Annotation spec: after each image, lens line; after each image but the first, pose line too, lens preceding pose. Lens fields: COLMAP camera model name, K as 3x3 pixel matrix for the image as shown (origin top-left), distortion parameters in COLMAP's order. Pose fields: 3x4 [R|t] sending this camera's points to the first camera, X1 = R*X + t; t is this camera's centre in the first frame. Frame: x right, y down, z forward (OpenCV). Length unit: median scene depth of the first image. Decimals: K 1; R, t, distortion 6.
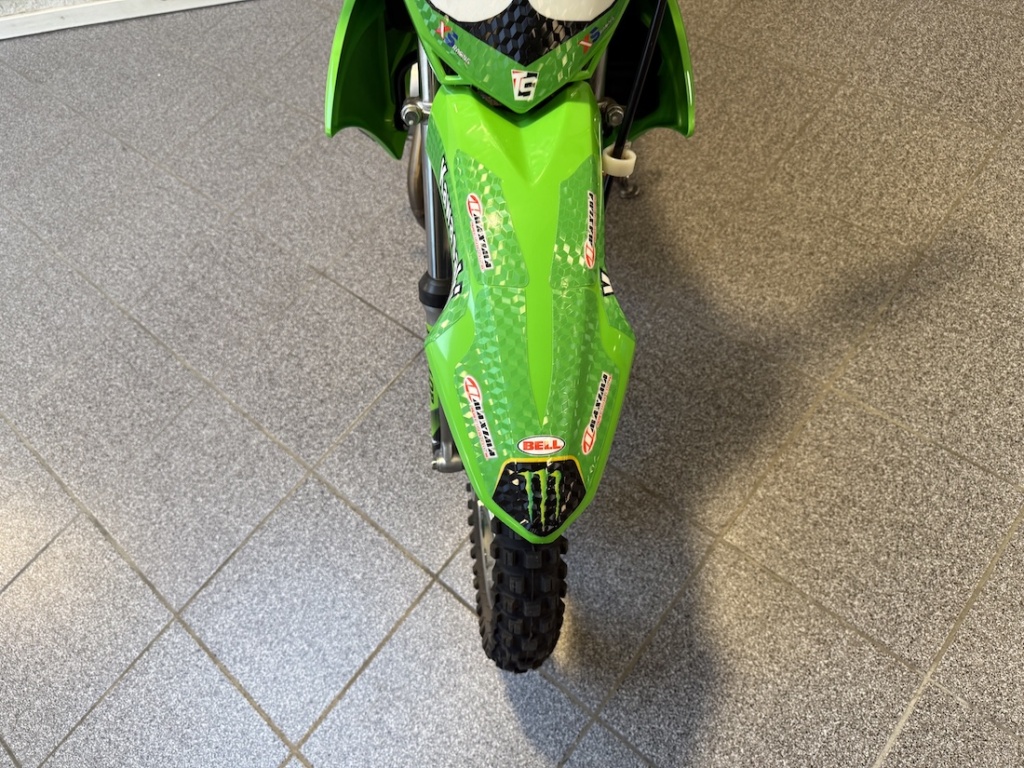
lens RADIAL K [[724.7, 0, 509.7], [0, 724.7, 380.9], [0, 0, 1]] dist [0.015121, -0.023760]
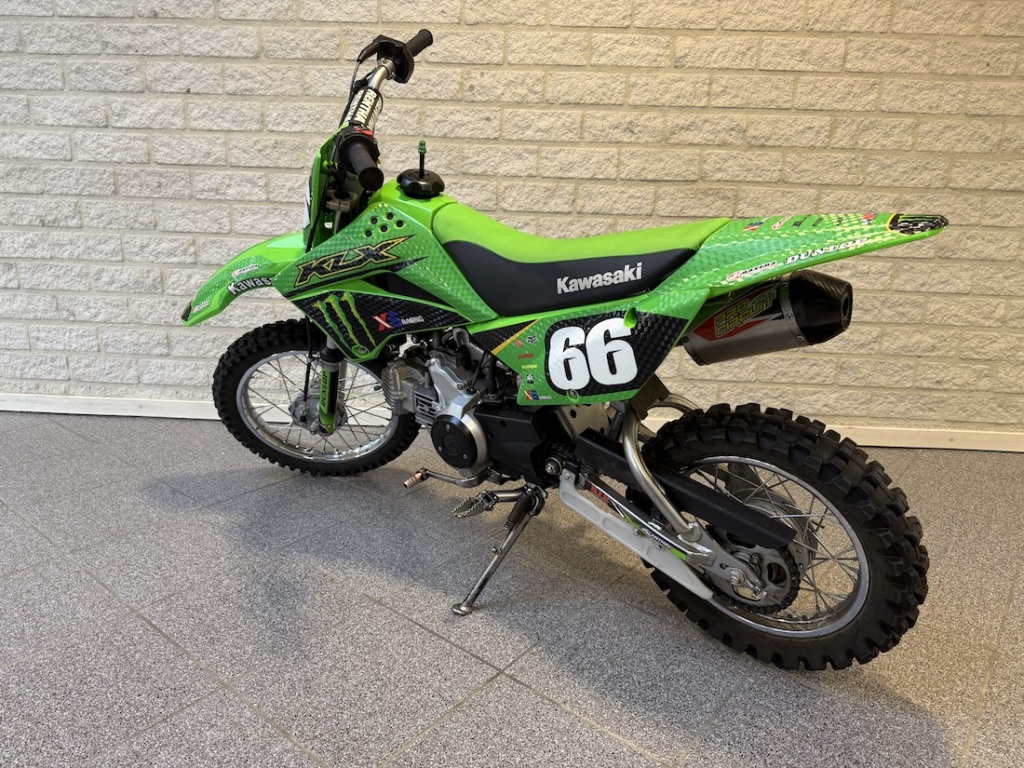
lens RADIAL K [[724.7, 0, 509.3], [0, 724.7, 382.6], [0, 0, 1]] dist [0.015121, -0.023760]
pose [[0.976090, 0.206130, 0.068988, -0.254391], [-0.096583, 0.695610, -0.711898, 0.354491], [-0.194733, 0.688213, 0.698886, 0.146361]]
